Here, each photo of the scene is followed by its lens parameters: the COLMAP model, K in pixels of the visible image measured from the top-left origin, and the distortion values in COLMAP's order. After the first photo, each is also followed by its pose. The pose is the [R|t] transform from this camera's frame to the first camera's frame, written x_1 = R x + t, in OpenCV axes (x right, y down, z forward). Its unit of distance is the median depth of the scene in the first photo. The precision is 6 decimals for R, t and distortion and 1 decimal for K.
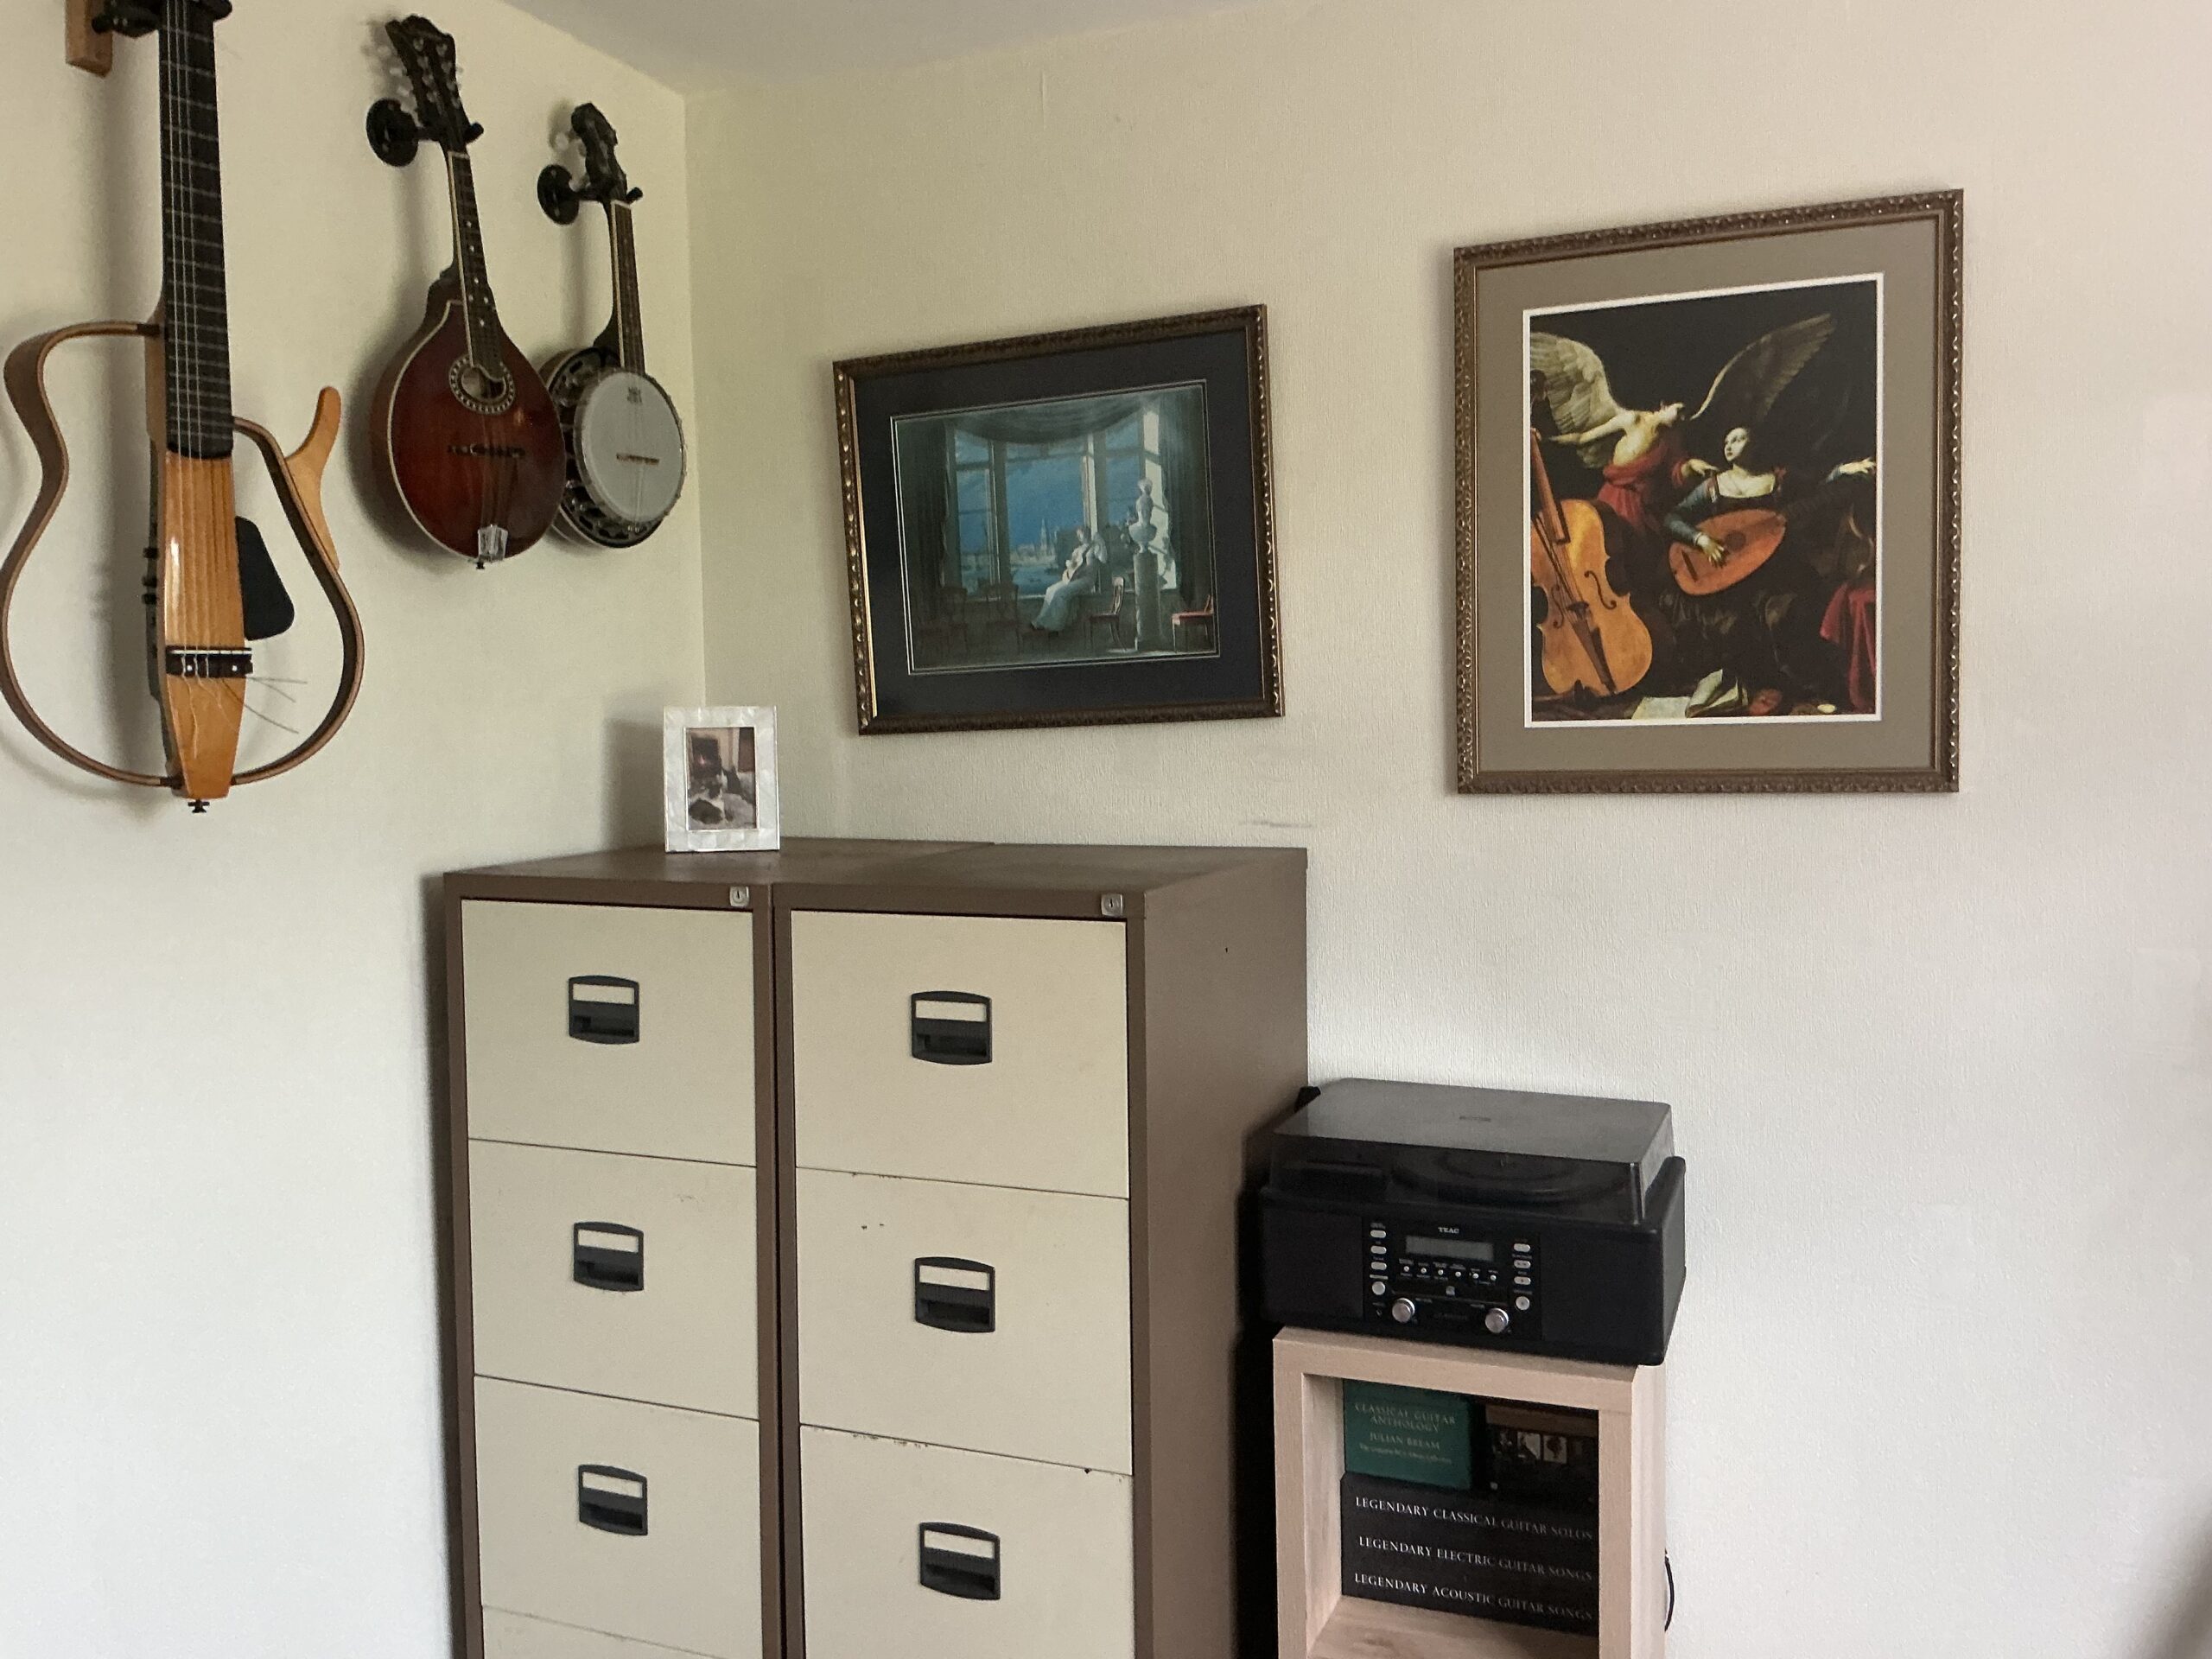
lens RADIAL K [[1825.5, 0, 1106.0], [0, 1825.5, 829.5], [0, 0, 1]] dist [0.115166, -0.262030]
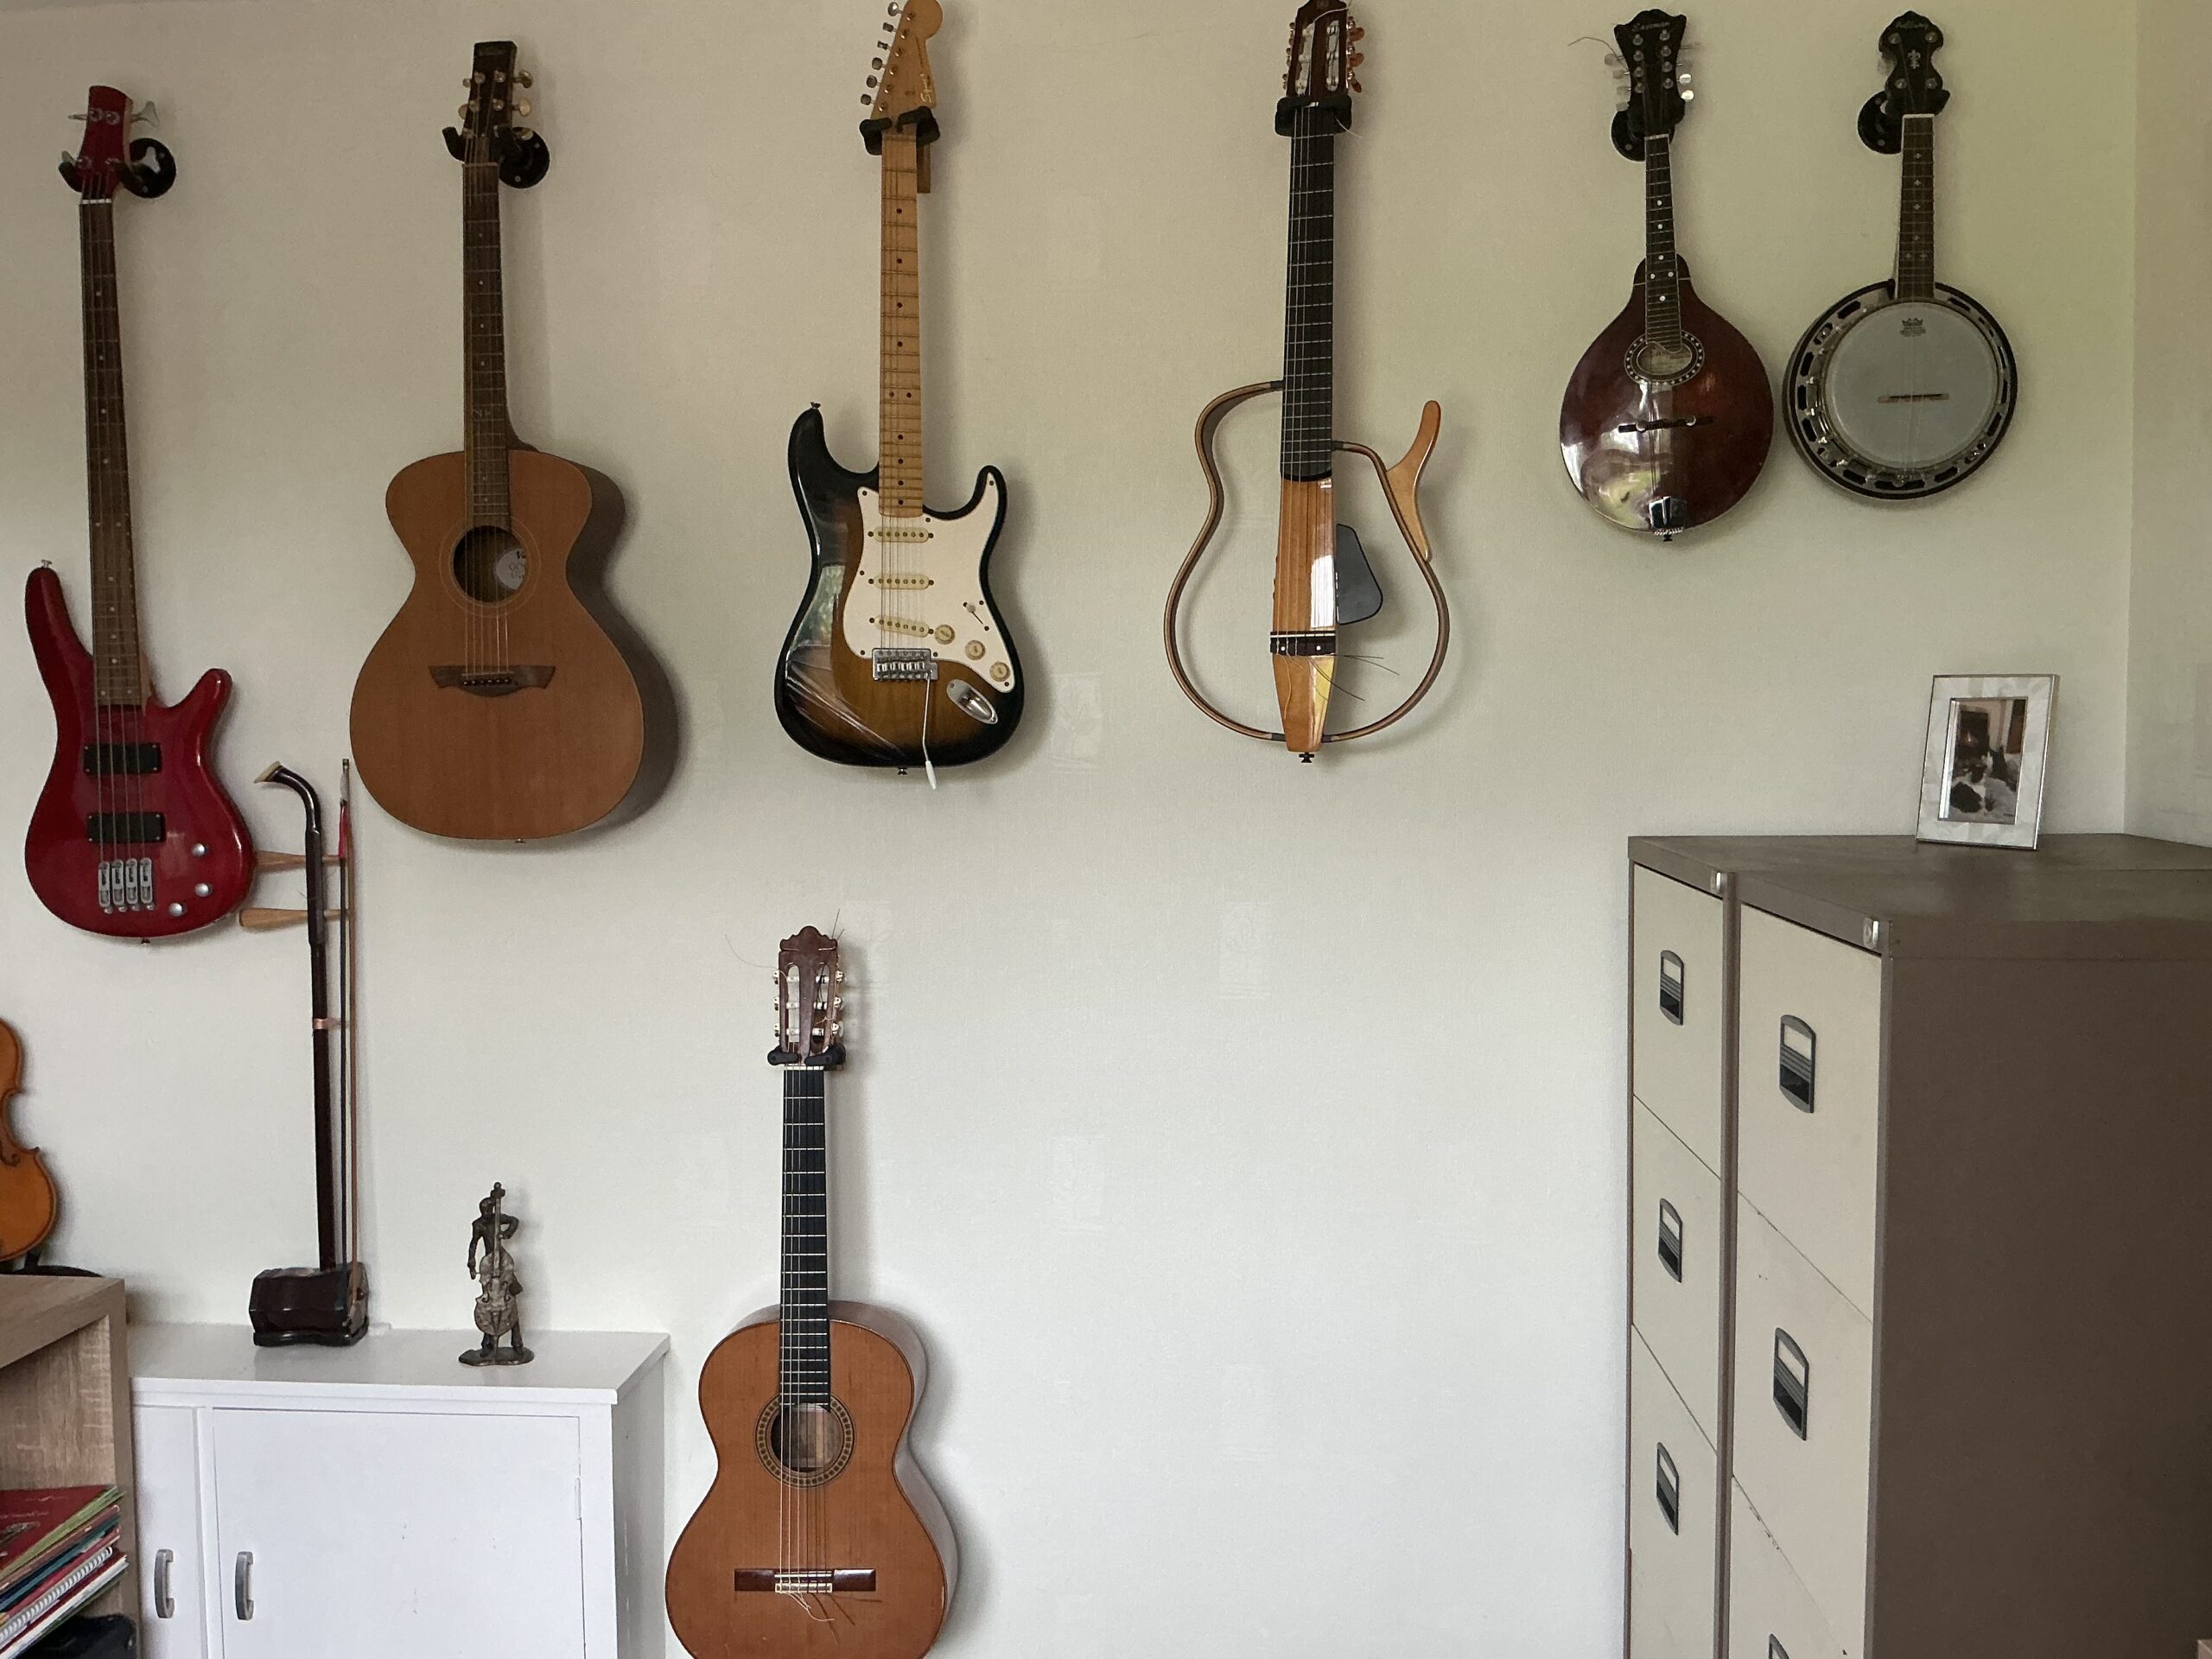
lens RADIAL K [[1829.4, 0, 1106.0], [0, 1829.4, 829.5], [0, 0, 1]] dist [0.080134, -0.150424]
pose [[0.310643, 0.075144, -0.947552, 0.478419], [-0.061658, 0.996364, 0.058801, -0.021133], [0.948525, 0.040158, 0.314147, 0.350120]]
